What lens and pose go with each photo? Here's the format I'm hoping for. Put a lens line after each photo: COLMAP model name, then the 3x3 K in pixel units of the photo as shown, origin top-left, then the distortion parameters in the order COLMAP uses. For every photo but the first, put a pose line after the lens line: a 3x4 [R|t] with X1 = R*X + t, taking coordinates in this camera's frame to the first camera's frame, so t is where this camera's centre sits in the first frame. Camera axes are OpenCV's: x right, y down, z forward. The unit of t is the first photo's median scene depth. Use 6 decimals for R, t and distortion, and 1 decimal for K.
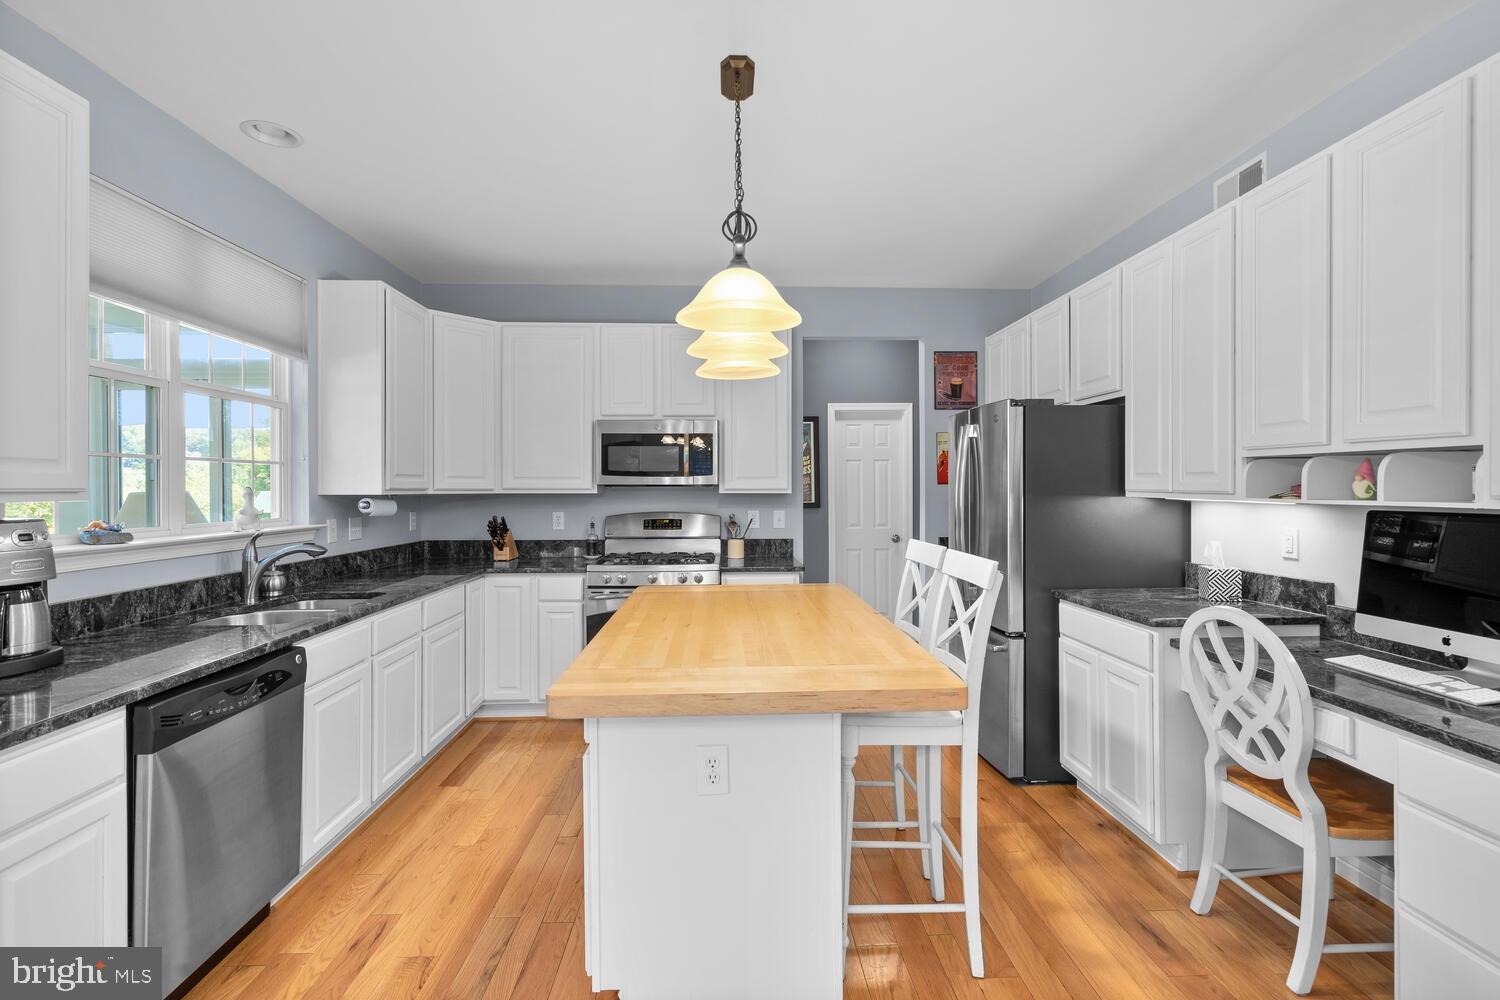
lens RADIAL K [[680.4, 0, 751.0], [0, 680.4, 491.4], [0, 0, 1]] dist [-0.003709, -0.000033]
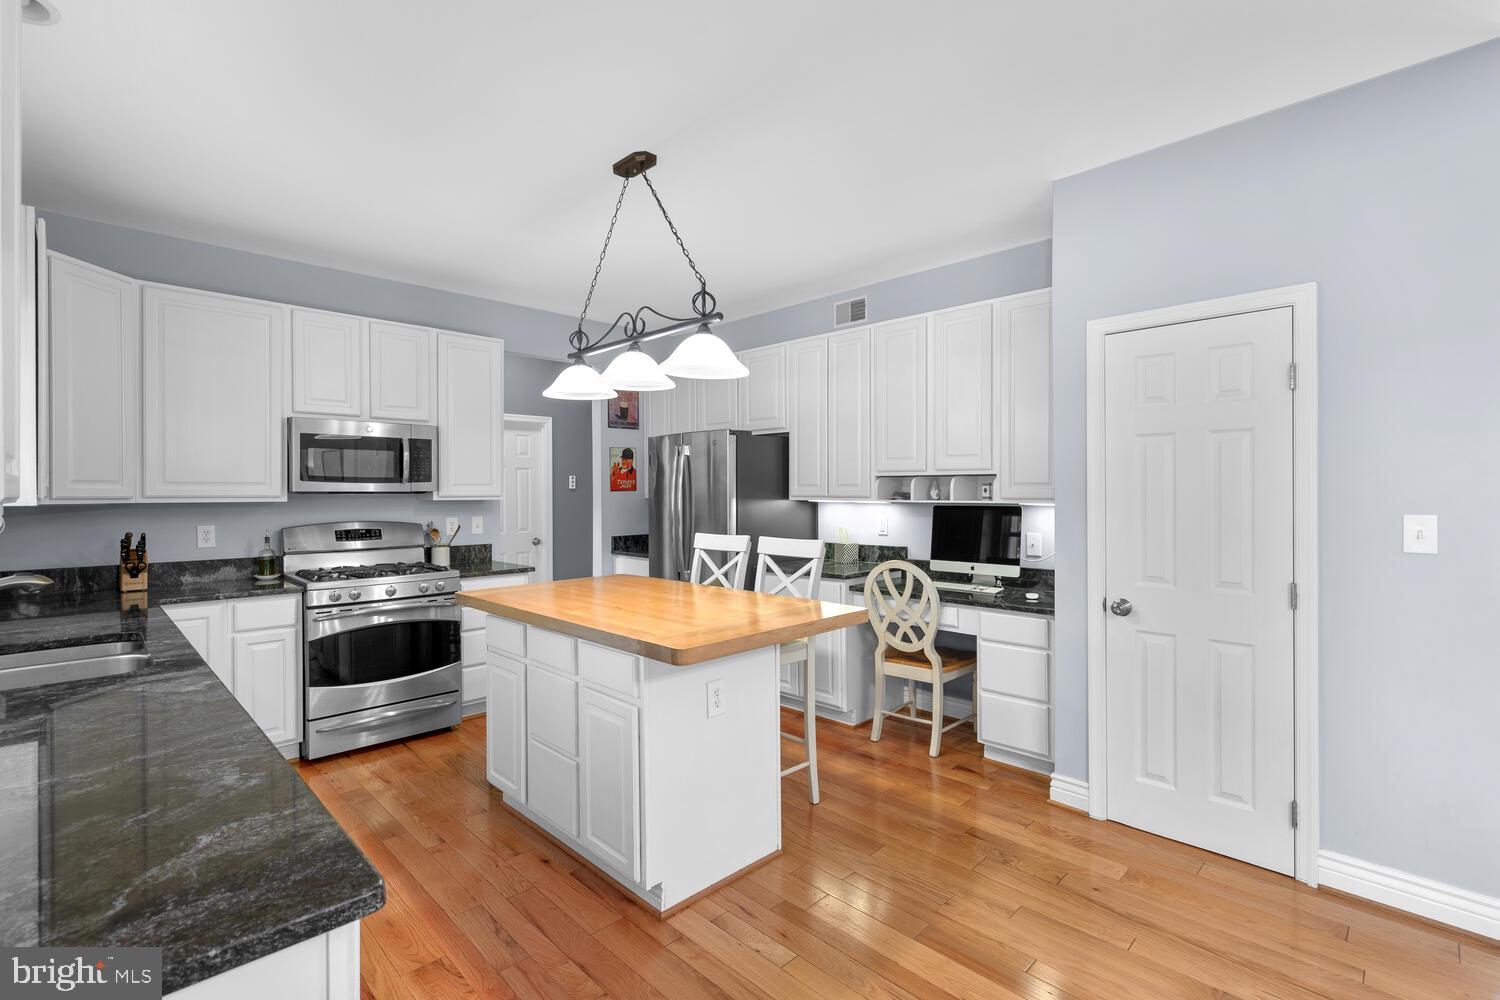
lens RADIAL K [[677.1, 0, 744.9], [0, 677.1, 498.0], [0, 0, 1]] dist [-0.000859, 0.000312]
pose [[0.742625, -0.006155, 0.669680, -0.510342], [0.005842, 0.999979, 0.002712, -0.000891], [-0.669682, 0.001898, 0.742645, -0.035983]]
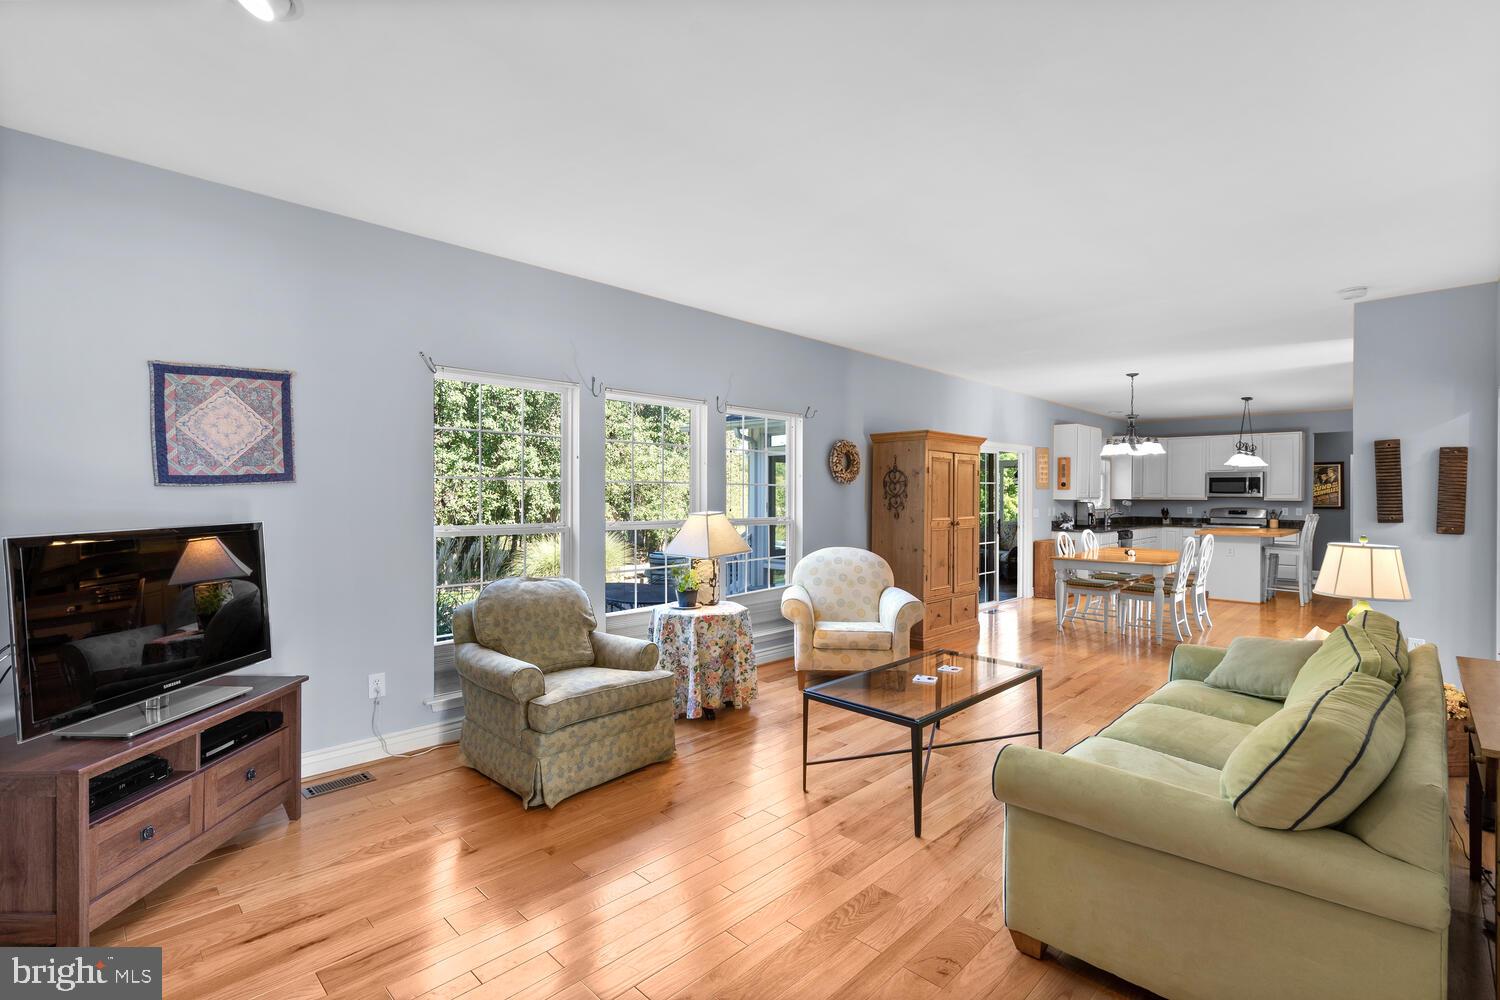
lens RADIAL K [[687.6, 0, 750.0], [0, 687.6, 500.0], [0, 0, 1]] dist [0.002573, 0.000241]
pose [[0.686088, 0.009470, -0.727456, 0.696273], [-0.010342, 0.999941, 0.003263, 0.017741], [0.727445, 0.005285, 0.686146, -2.958330]]
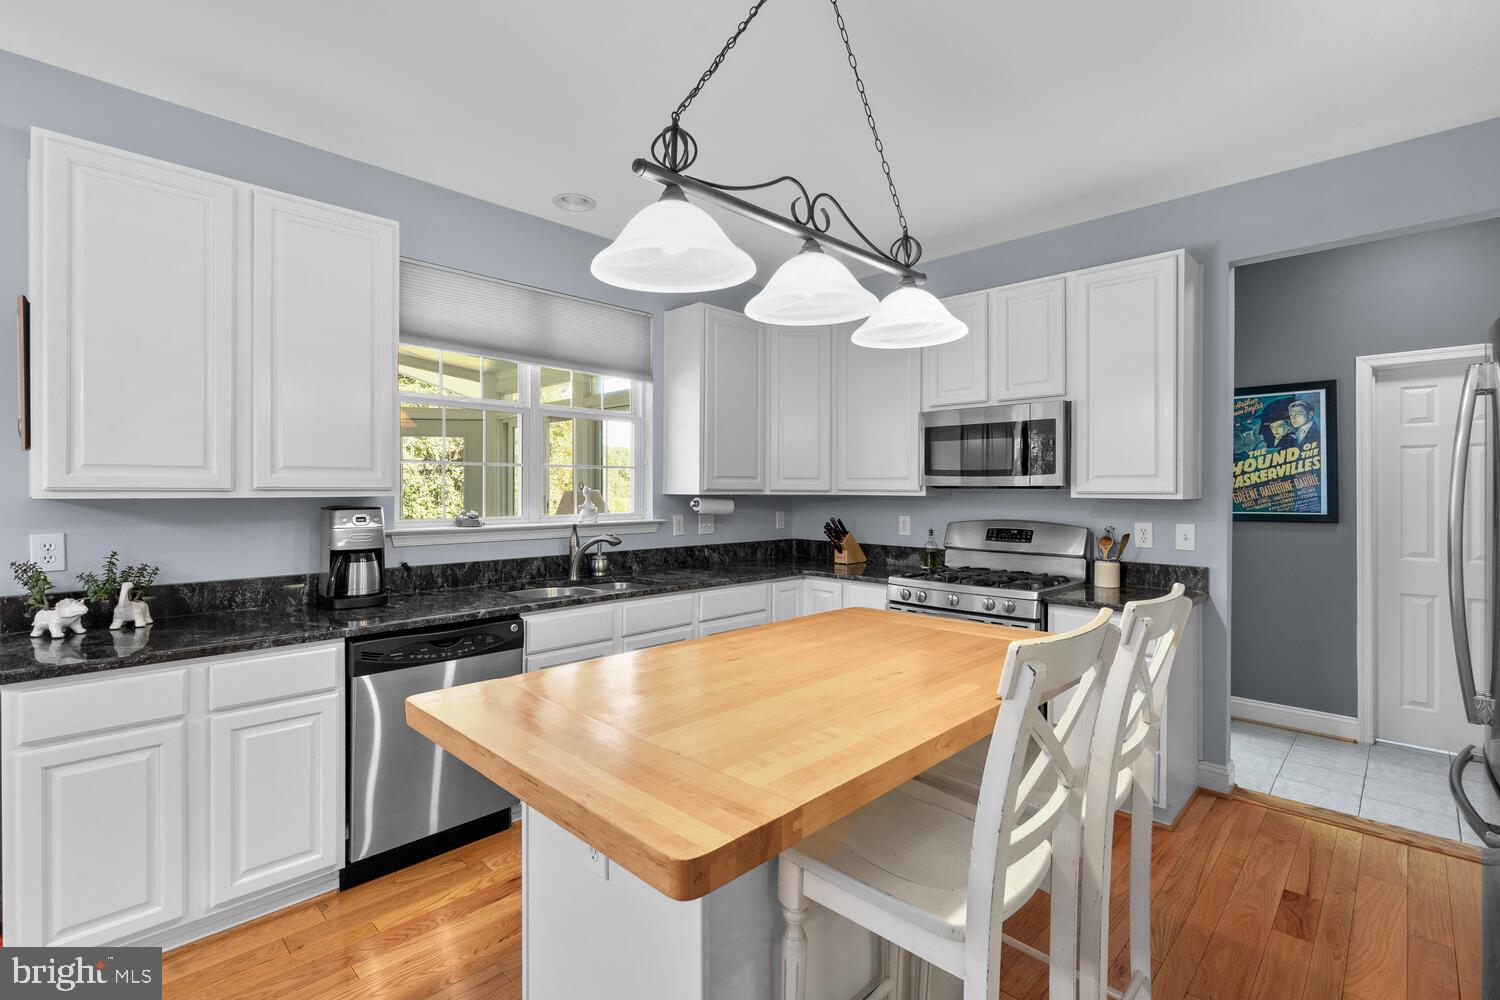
lens RADIAL K [[689.9, 0, 745.6], [0, 689.9, 489.4], [0, 0, 1]] dist [-0.000512, 0.000453]
pose [[0.689587, 0.006114, -0.724177, 0.355282], [-0.009358, 0.999956, -0.000468, -0.004180], [0.724142, 0.007100, 0.689614, 0.301901]]
